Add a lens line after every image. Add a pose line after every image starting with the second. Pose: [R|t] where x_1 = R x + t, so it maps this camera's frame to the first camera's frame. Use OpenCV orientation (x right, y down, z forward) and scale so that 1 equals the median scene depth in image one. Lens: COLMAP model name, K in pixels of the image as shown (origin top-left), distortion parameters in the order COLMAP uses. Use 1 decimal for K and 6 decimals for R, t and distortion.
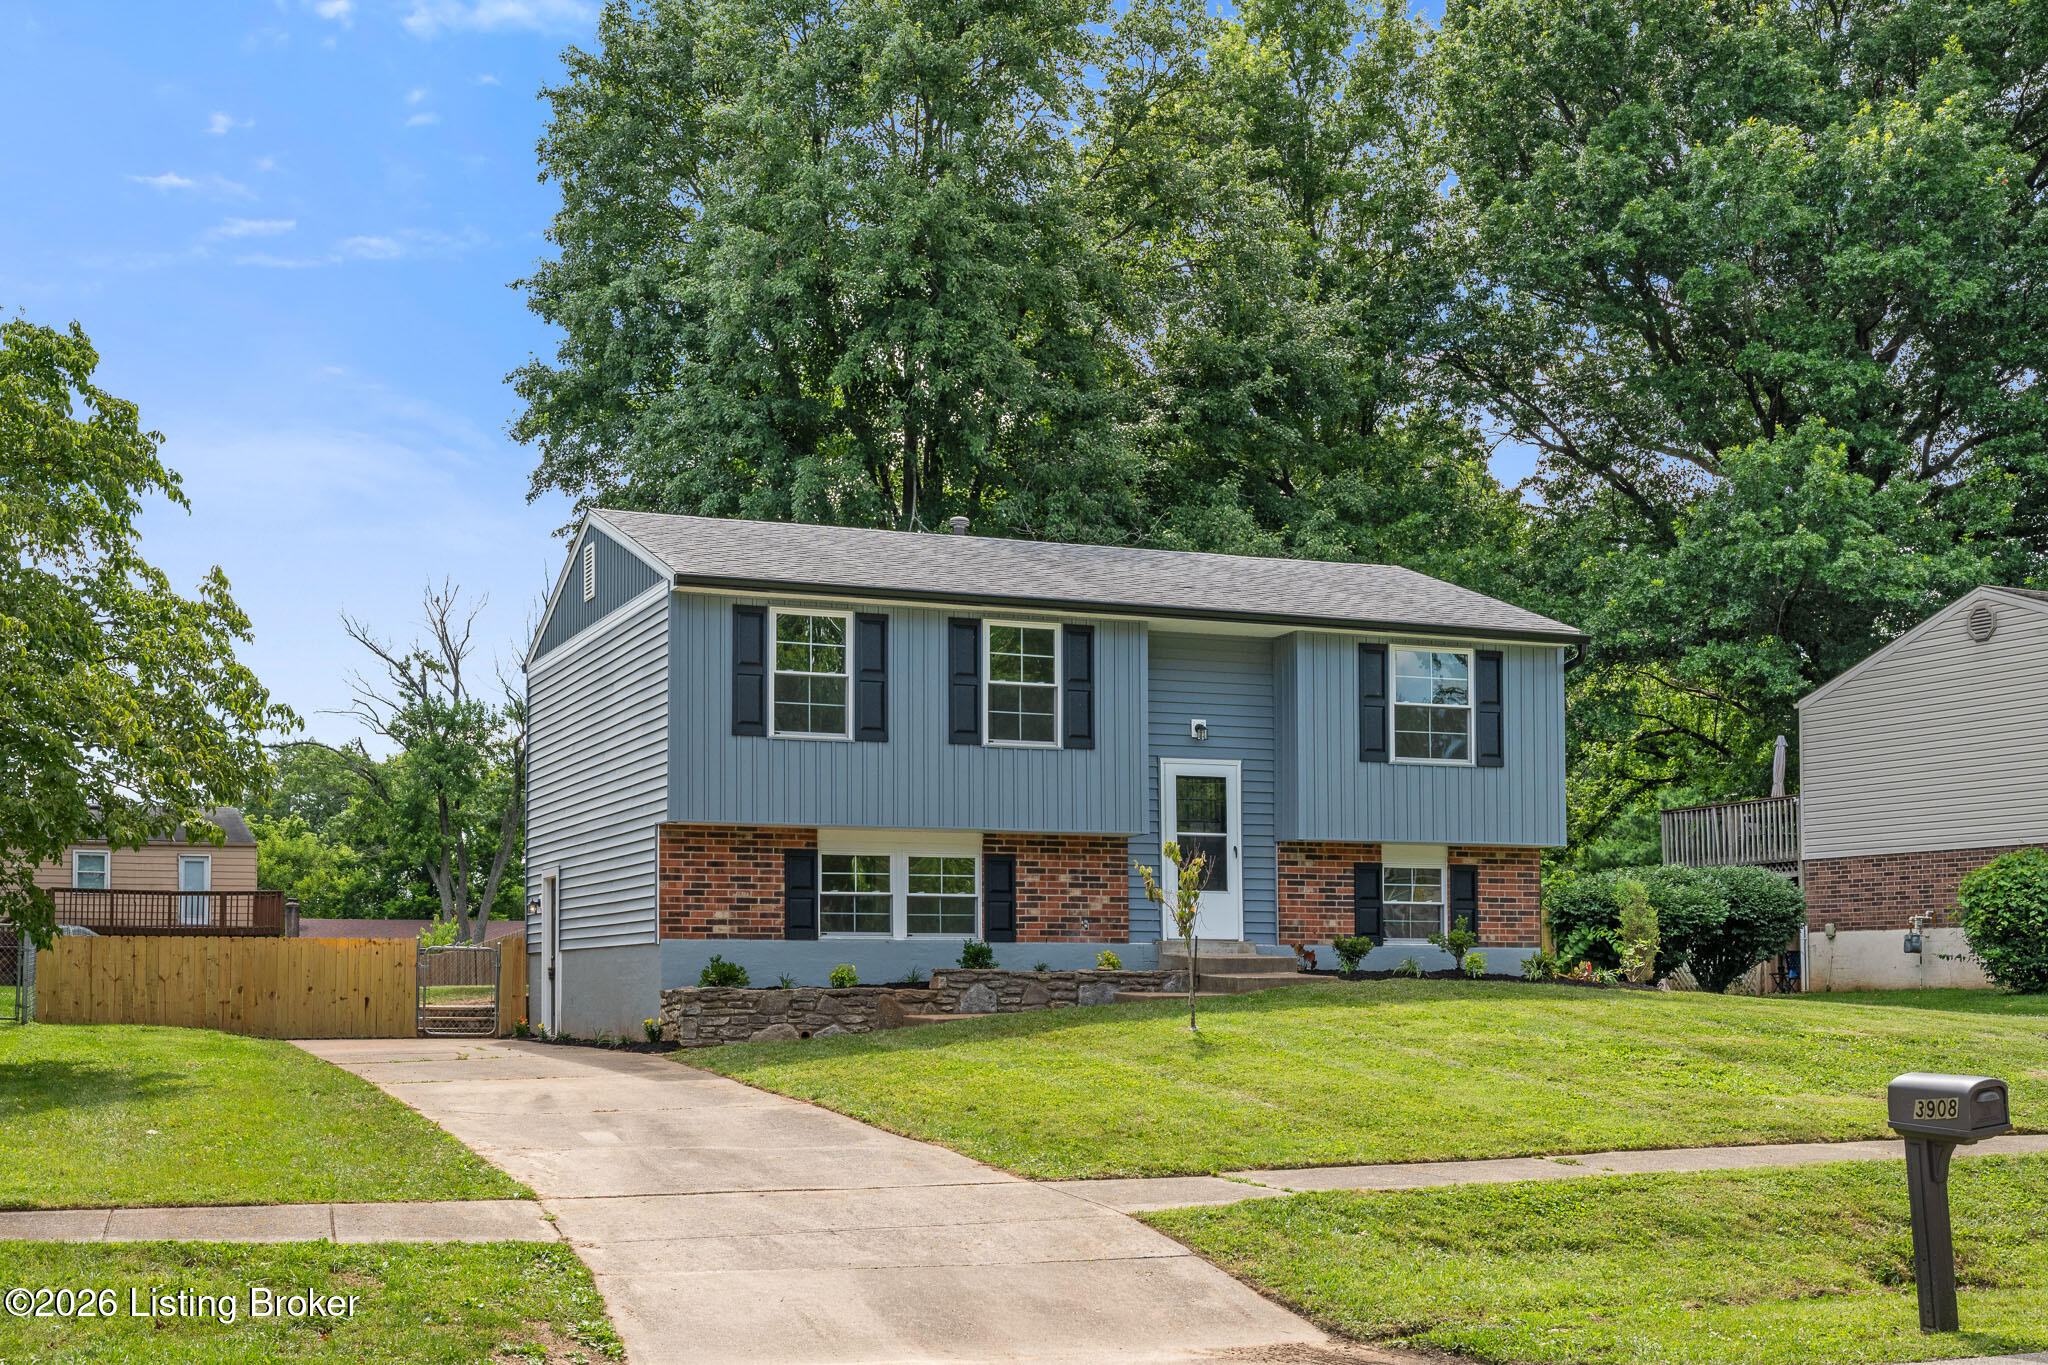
lens RADIAL K [[2475.8, 0, 1019.5], [0, 2475.8, 878.6], [0, 0, 1]] dist [0.012444, -0.001594]
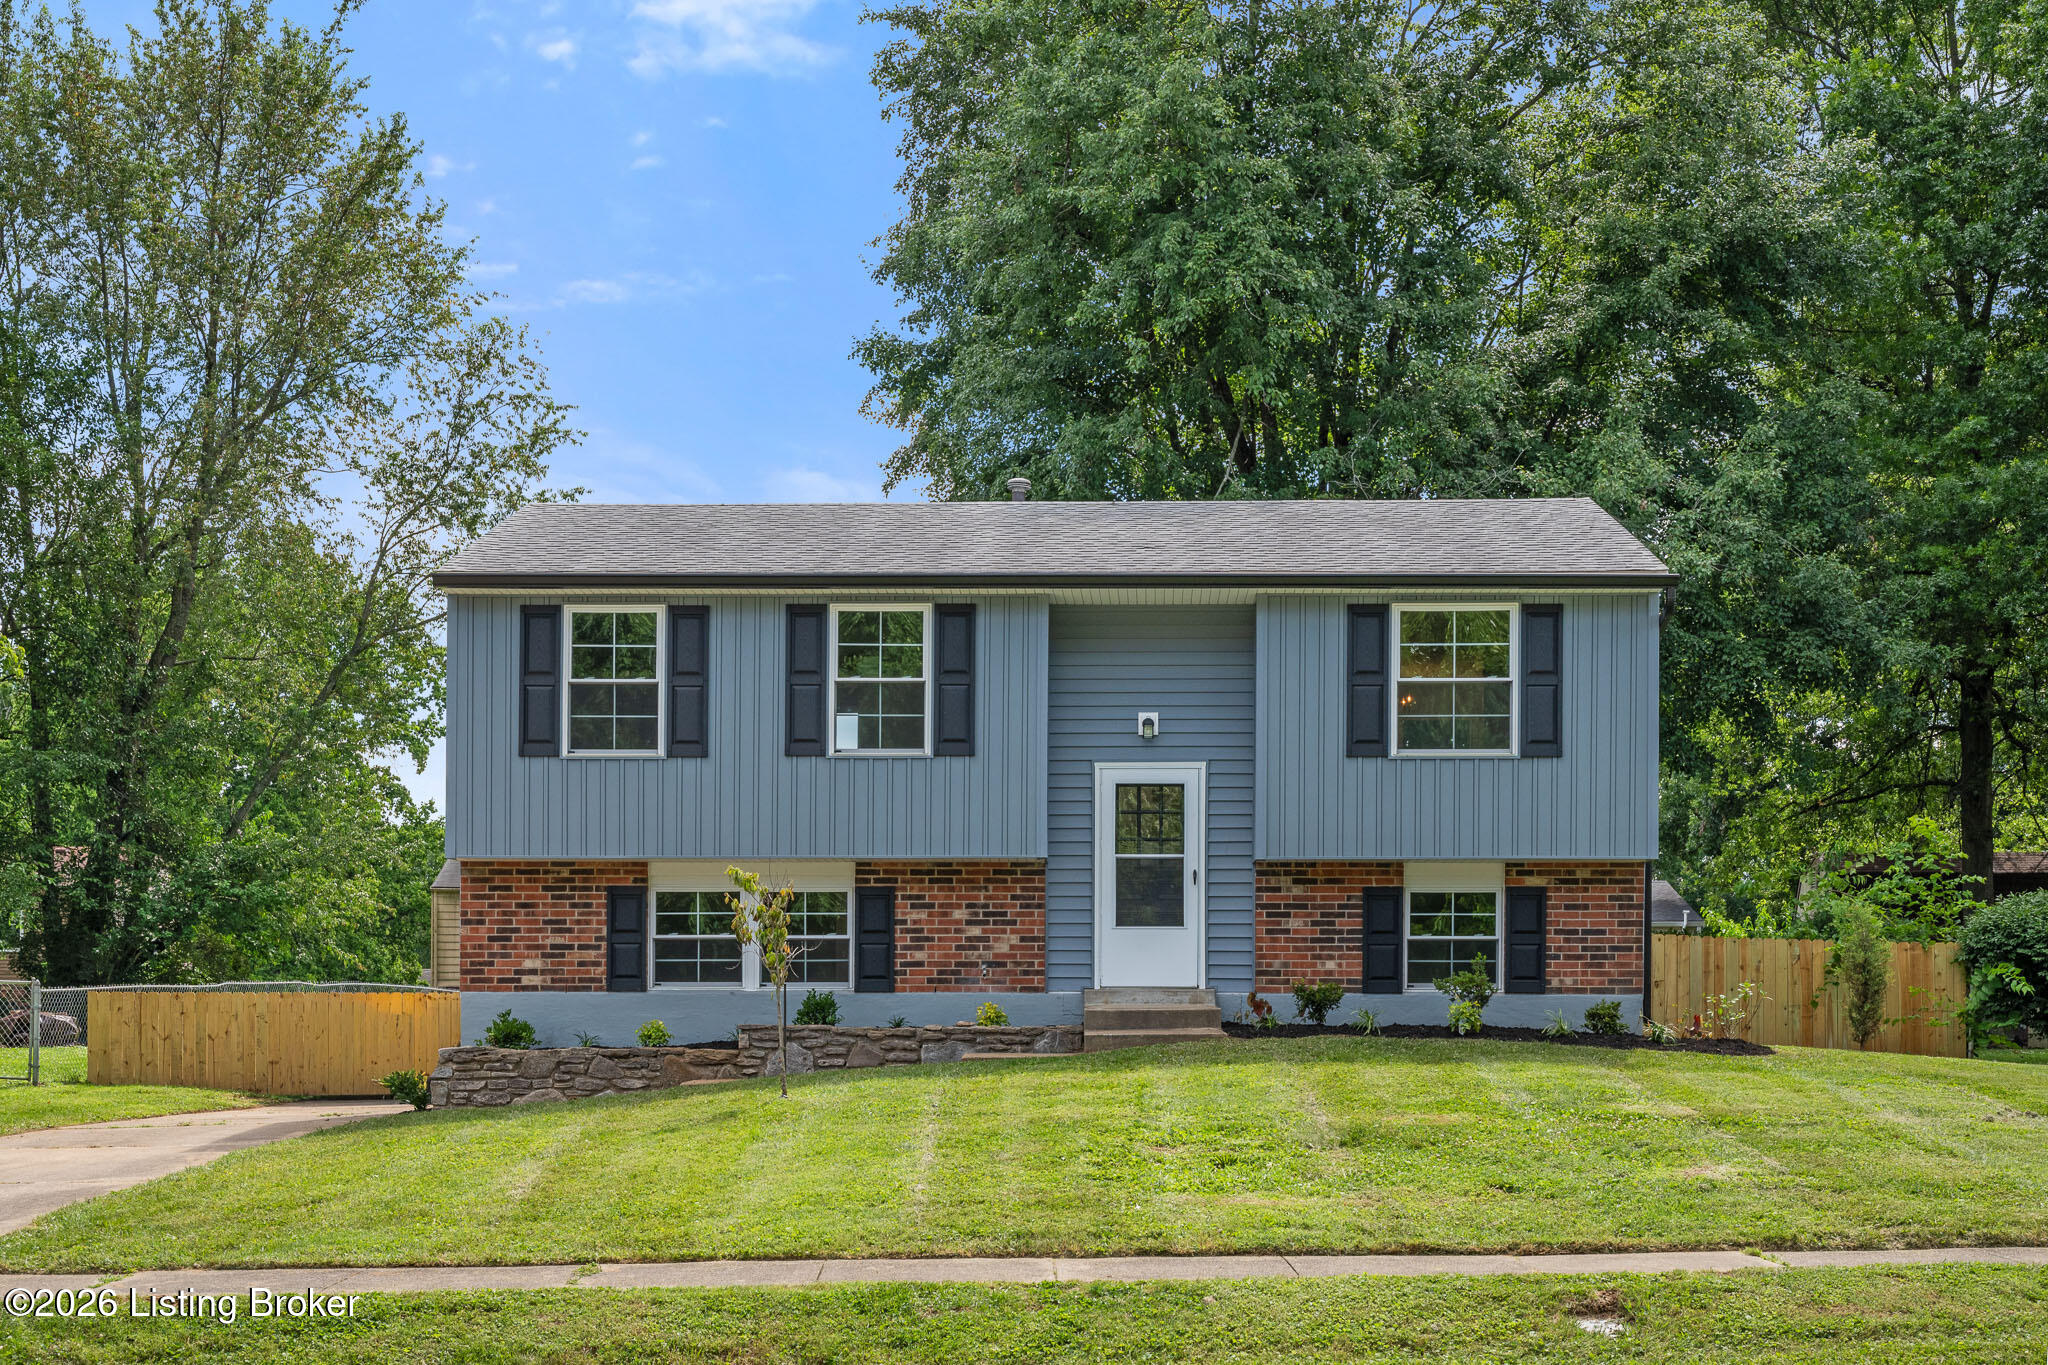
lens RADIAL K [[2790.7, 0, 1027.1], [0, 2790.7, 1020.8], [0, 0, 1]] dist [-0.009458, -0.011304]
pose [[0.921641, -0.004445, -0.388017, 0.402991], [0.017283, 0.999412, 0.029601, 0.008297], [0.387658, -0.033987, 0.921177, 0.156434]]
